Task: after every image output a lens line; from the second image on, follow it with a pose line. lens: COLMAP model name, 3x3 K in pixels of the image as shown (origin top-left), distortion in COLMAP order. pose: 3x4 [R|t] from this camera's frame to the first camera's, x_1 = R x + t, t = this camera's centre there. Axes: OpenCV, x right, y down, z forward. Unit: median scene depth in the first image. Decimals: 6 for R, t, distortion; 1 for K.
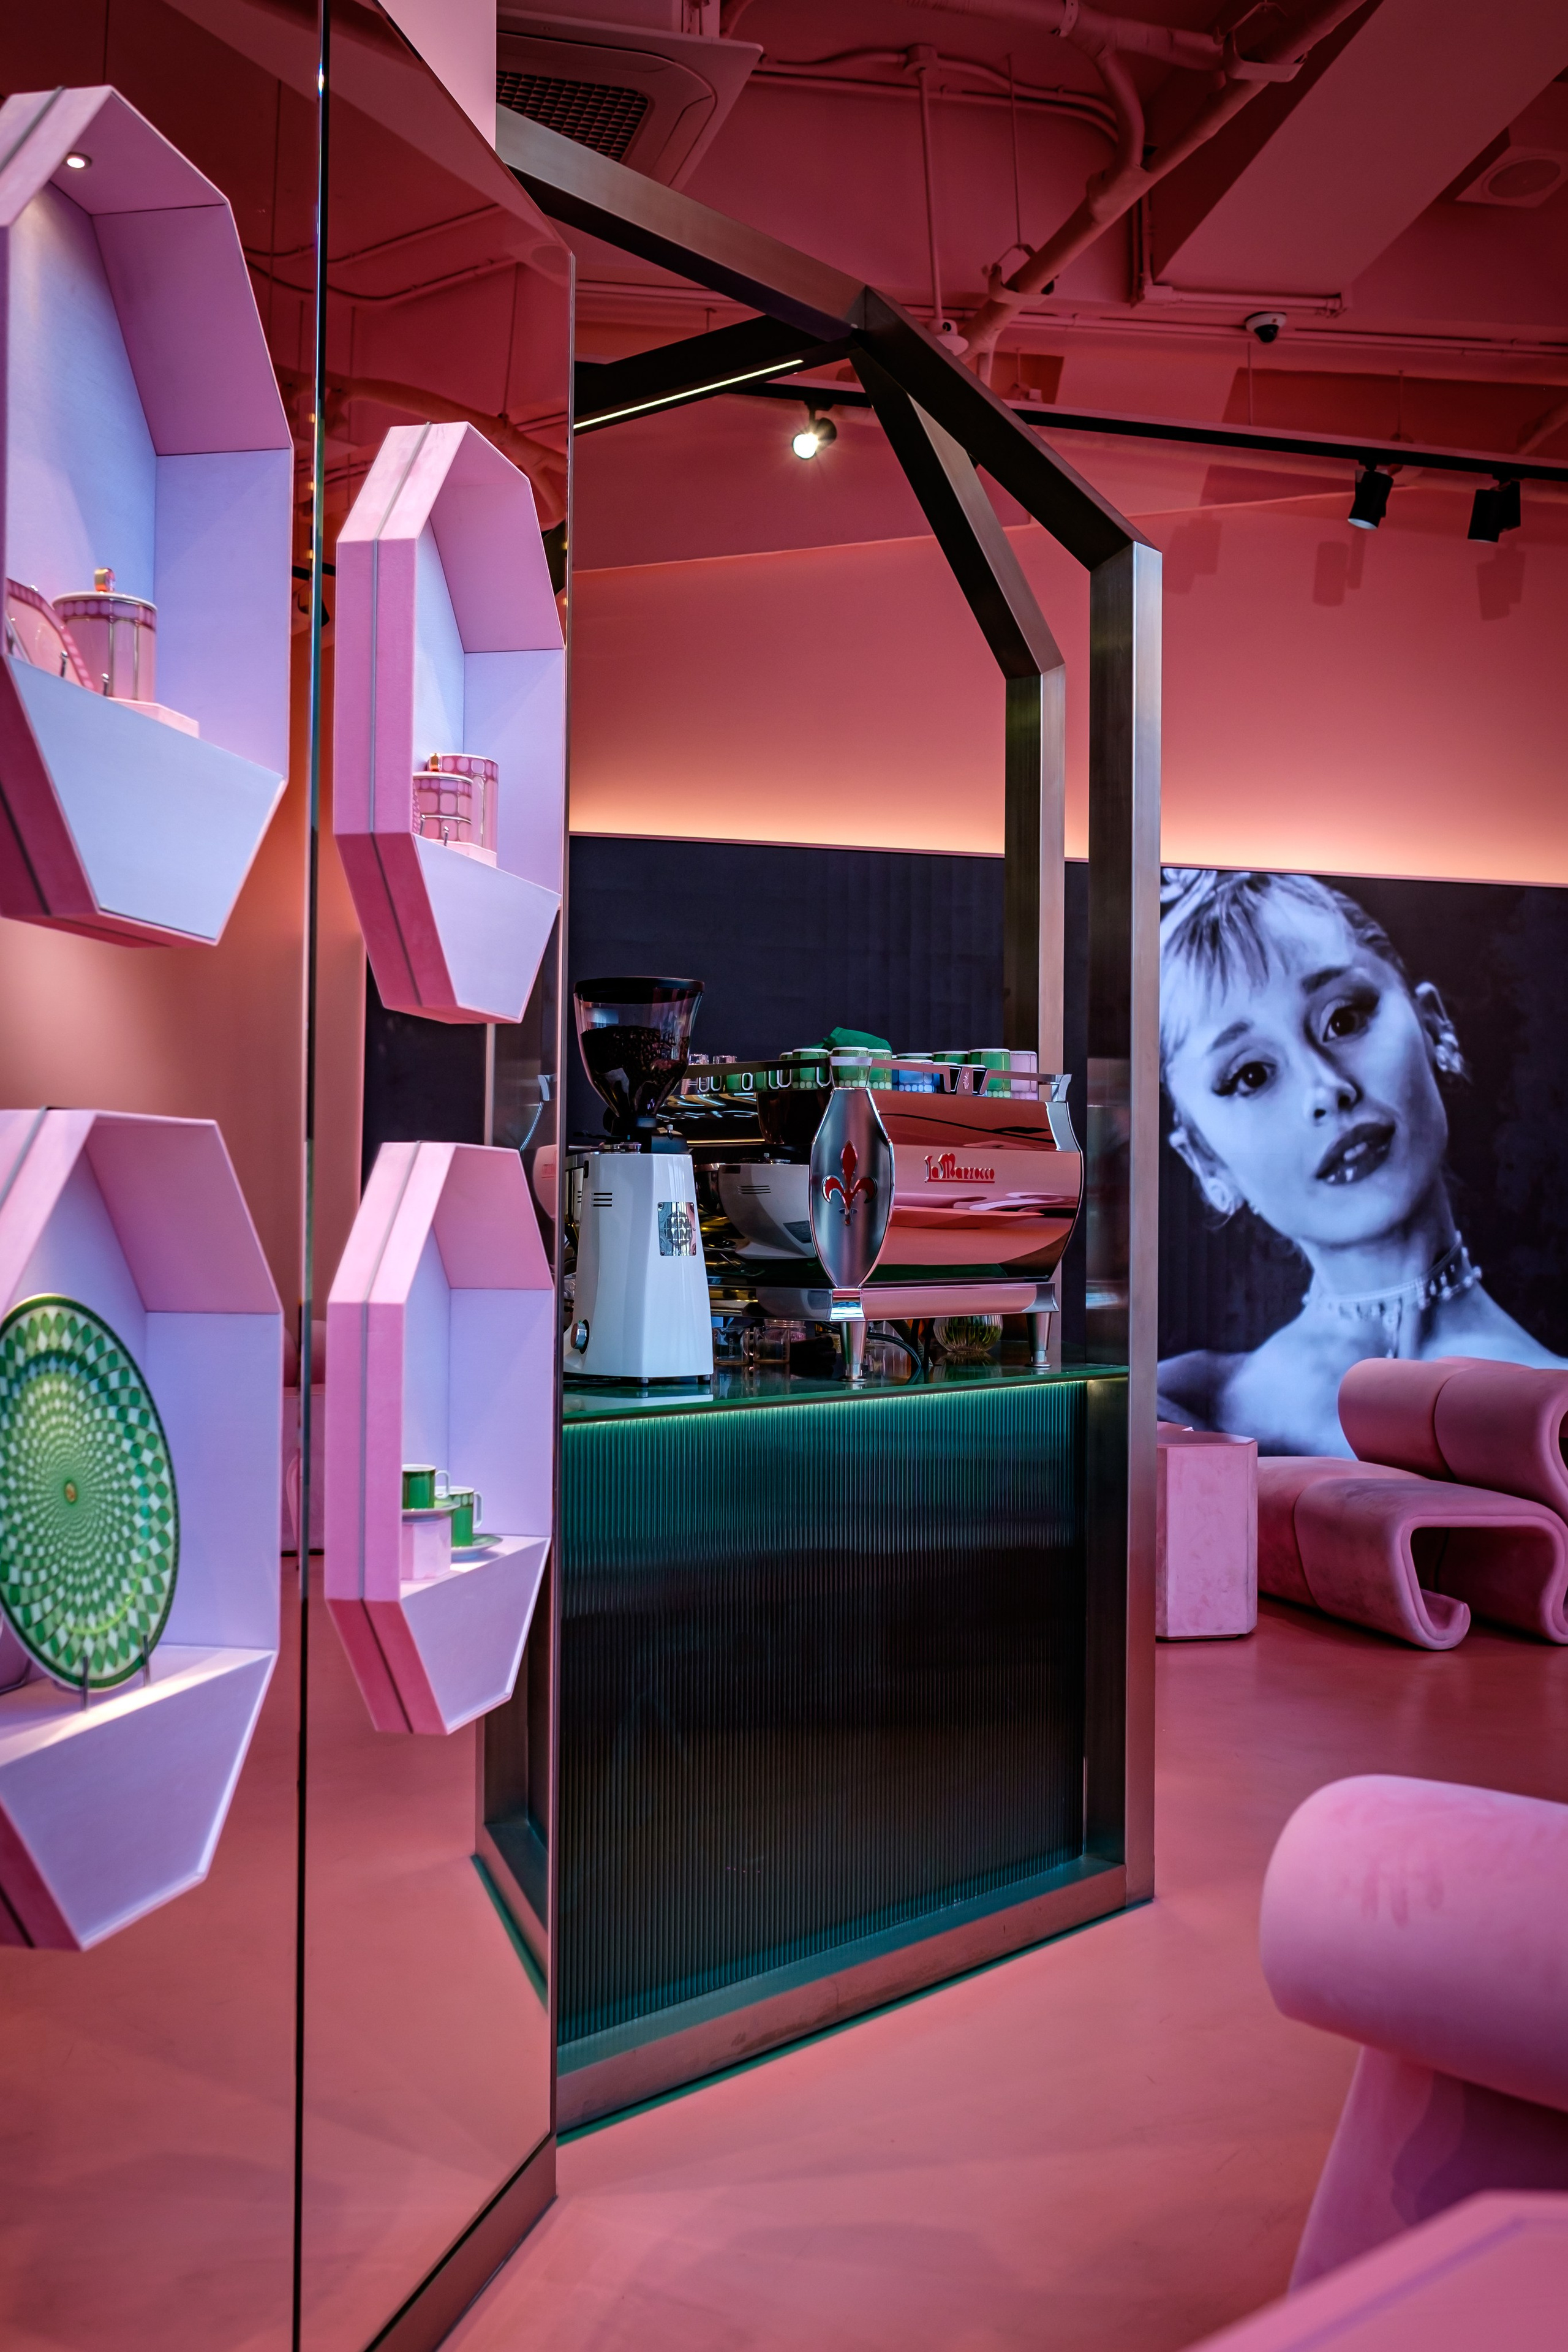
lens RADIAL K [[2399.6, 0, 780.0], [0, 2399.6, 1182.0], [0, 0, 1]] dist [-0.006532, 0.023943]
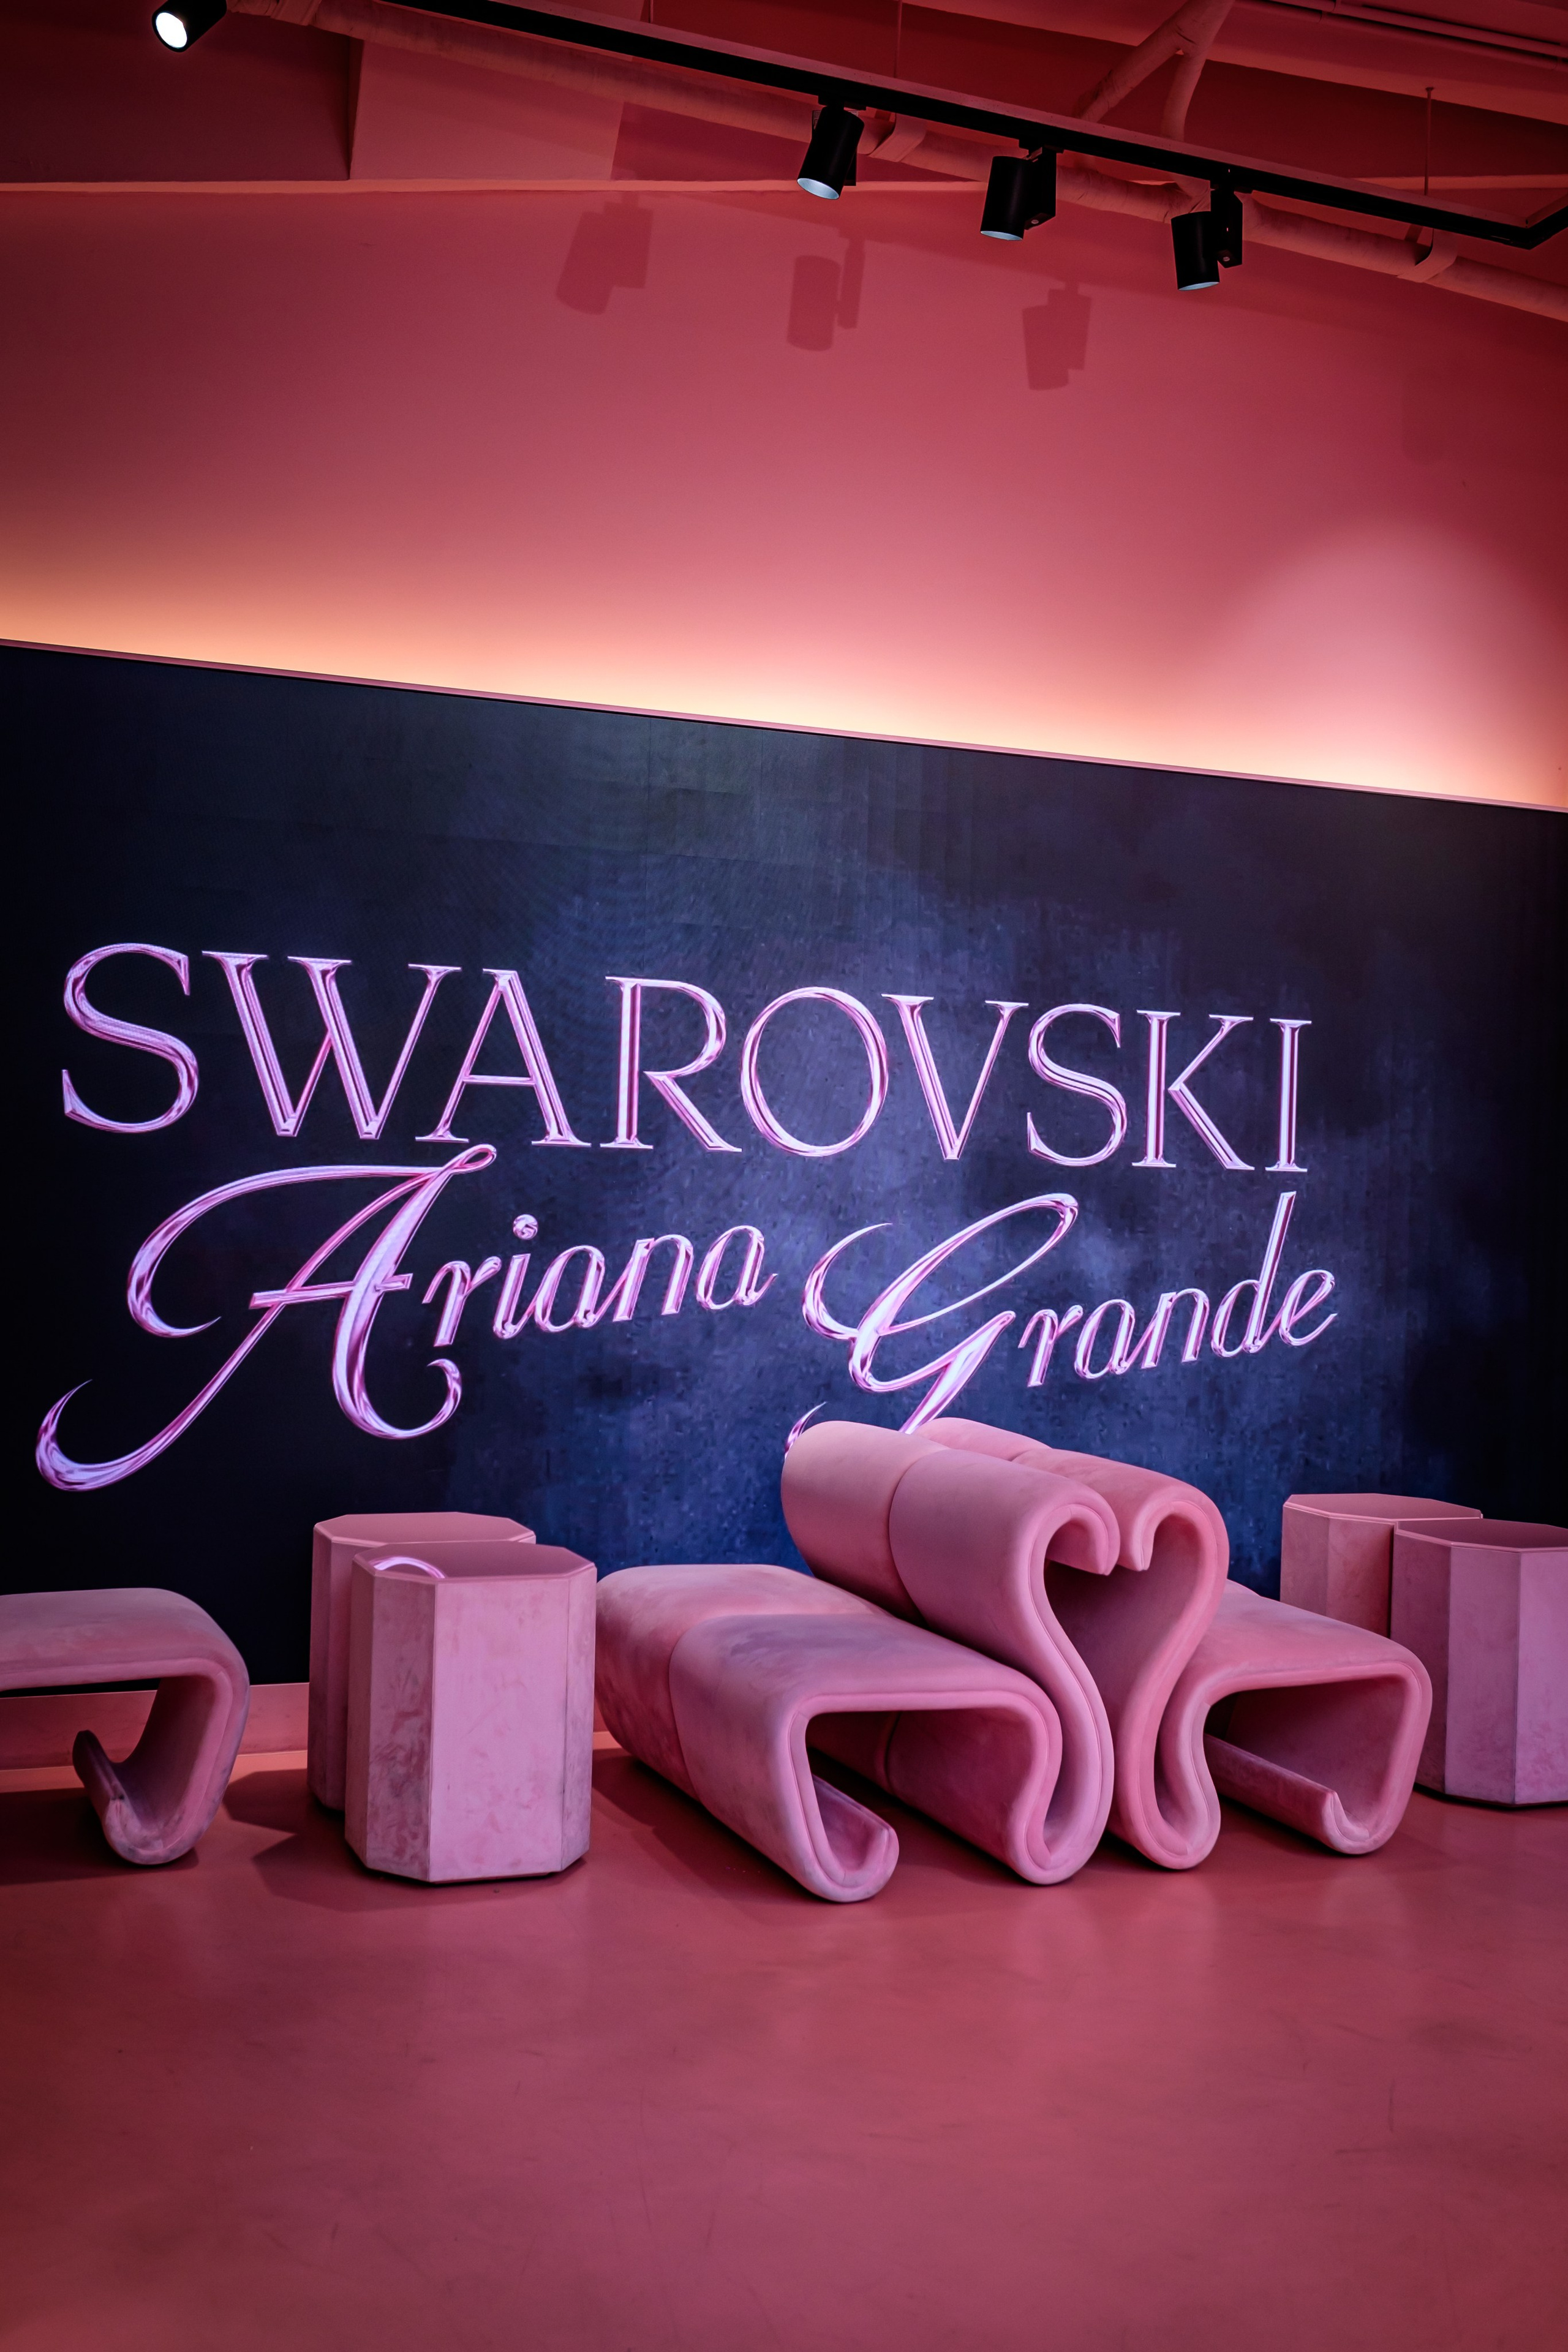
lens RADIAL K [[2399.6, 0, 780.0], [0, 2399.6, 1182.0], [0, 0, 1]] dist [-0.006532, 0.023943]
pose [[0.993703, 0.021112, 0.110040, 0.175245], [-0.022680, 0.999658, 0.013021, -0.005446], [-0.109727, -0.015435, 0.993842, 0.352695]]
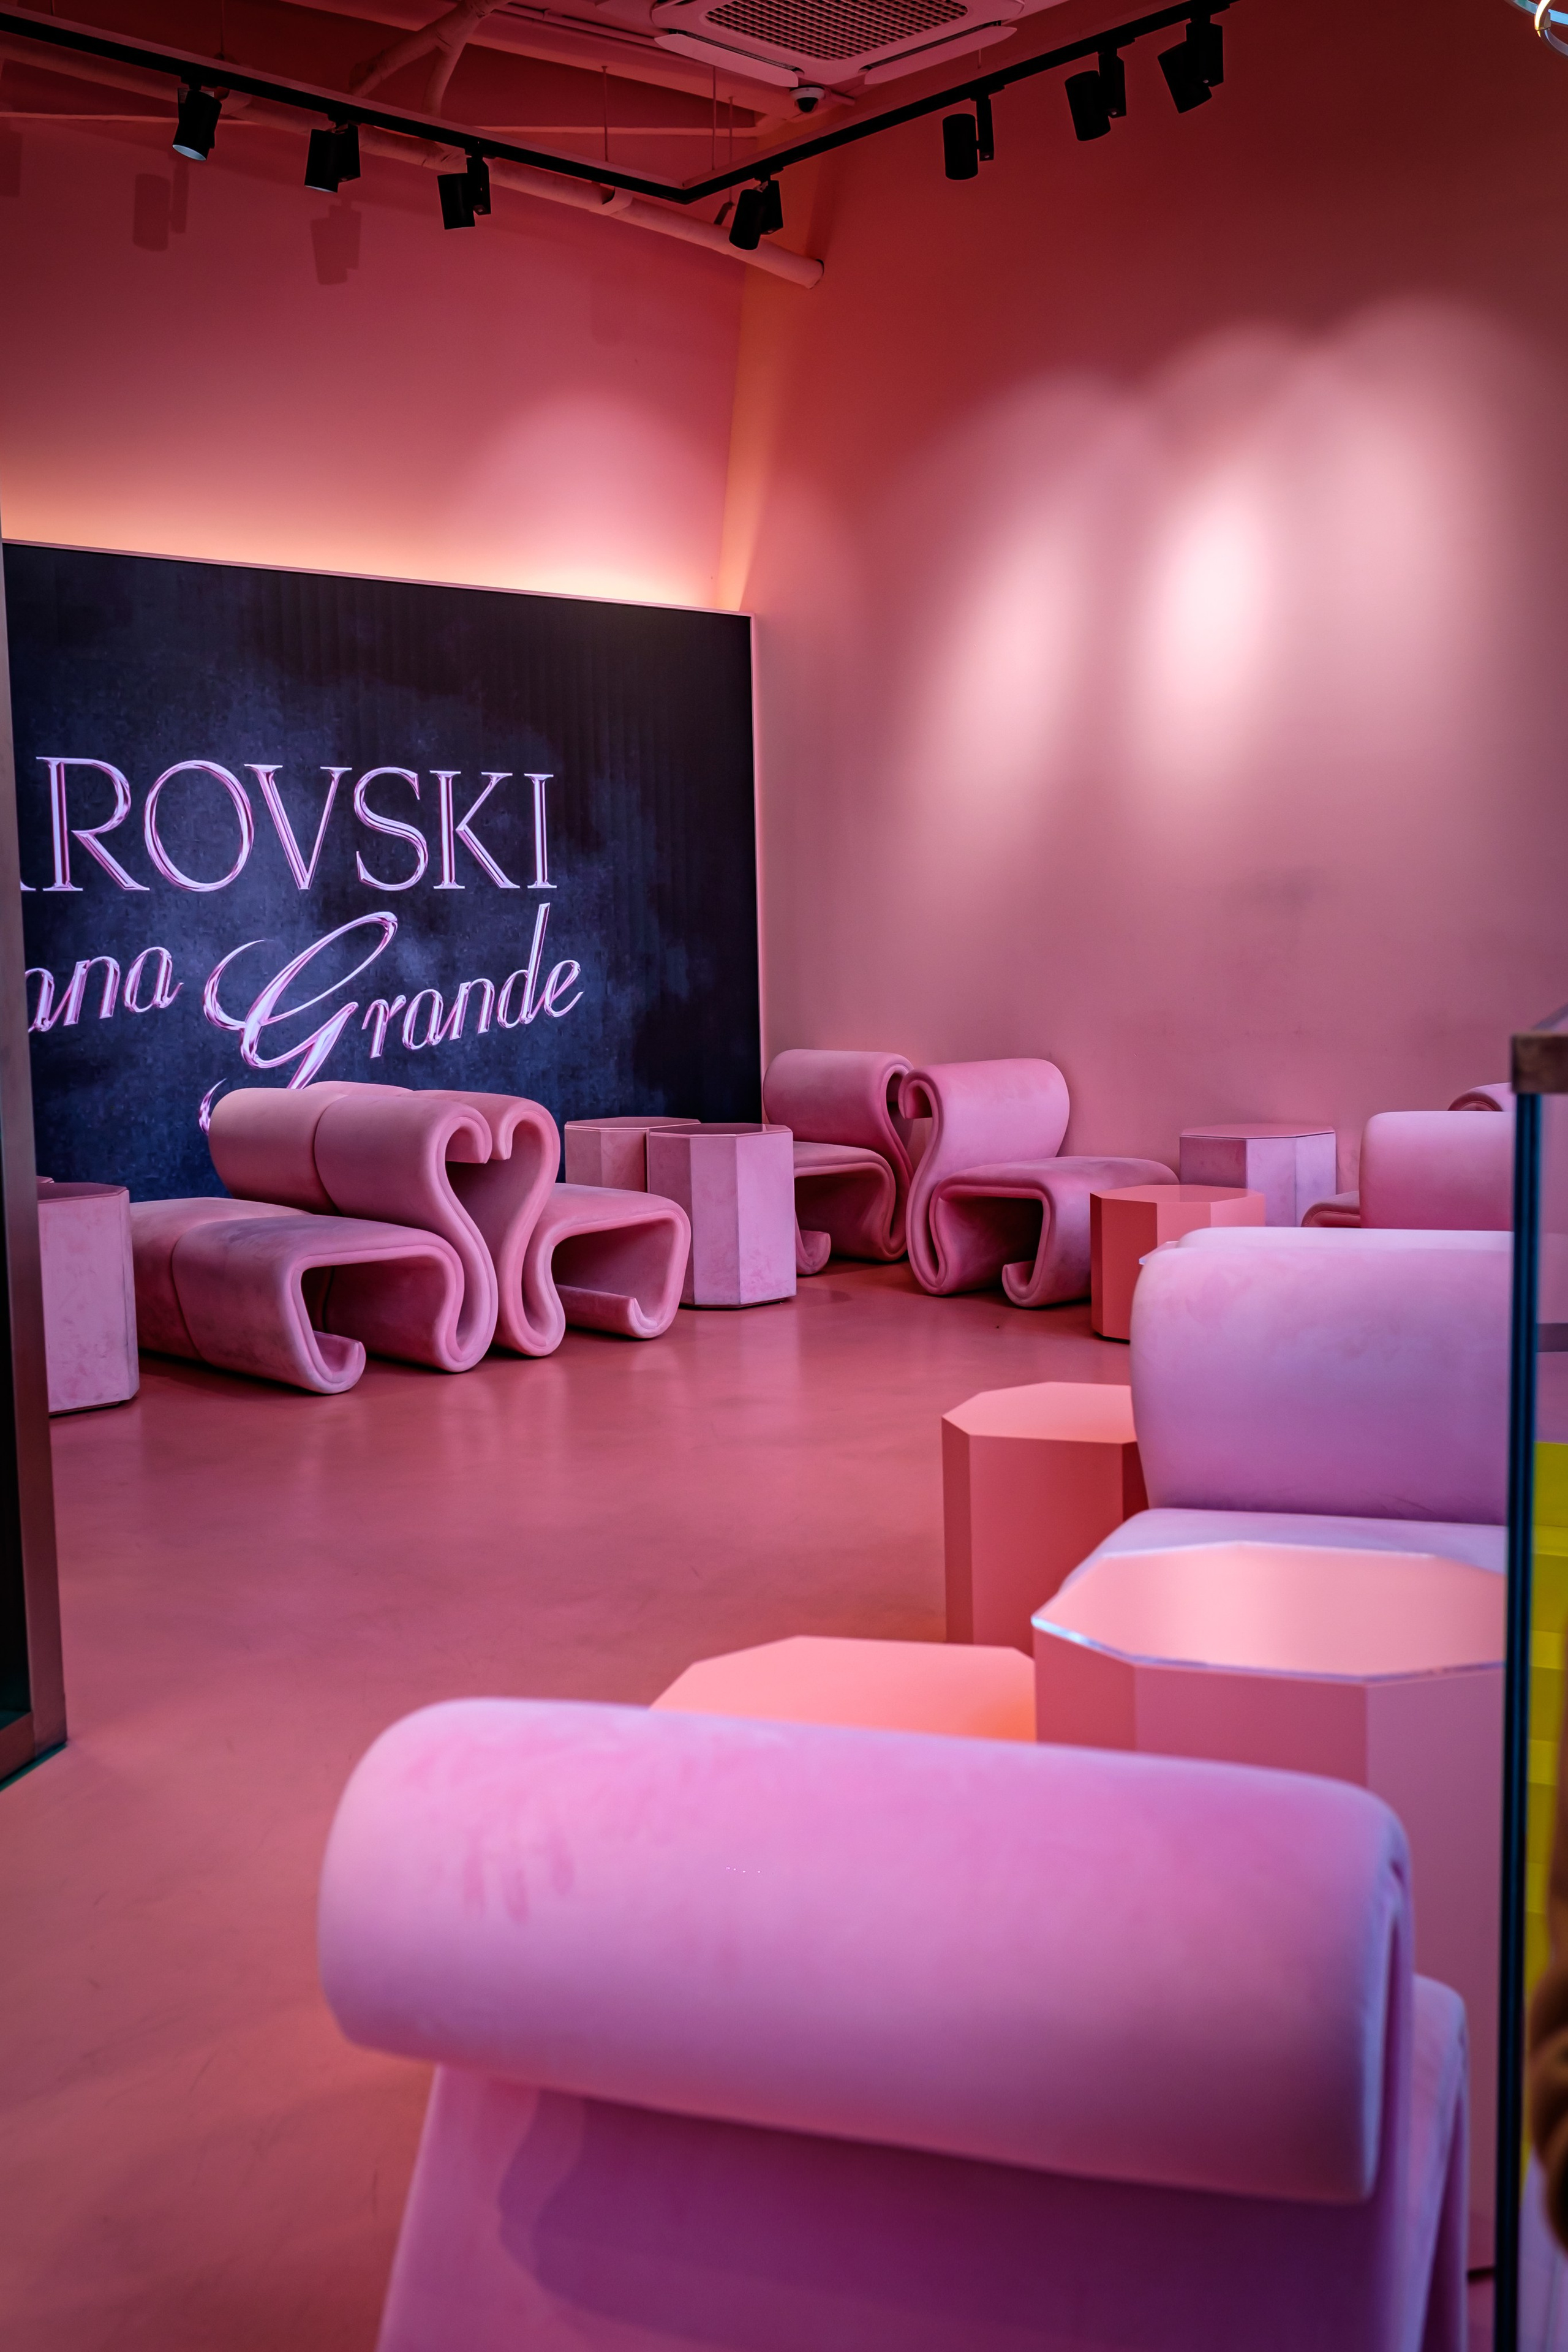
lens RADIAL K [[2399.6, 0, 780.0], [0, 2399.6, 1182.0], [0, 0, 1]] dist [-0.006532, 0.023943]
pose [[0.886037, -0.075734, 0.457387, 0.001921], [0.020963, 0.992103, 0.123663, -0.002023], [-0.463140, -0.099982, 0.880628, 0.085208]]
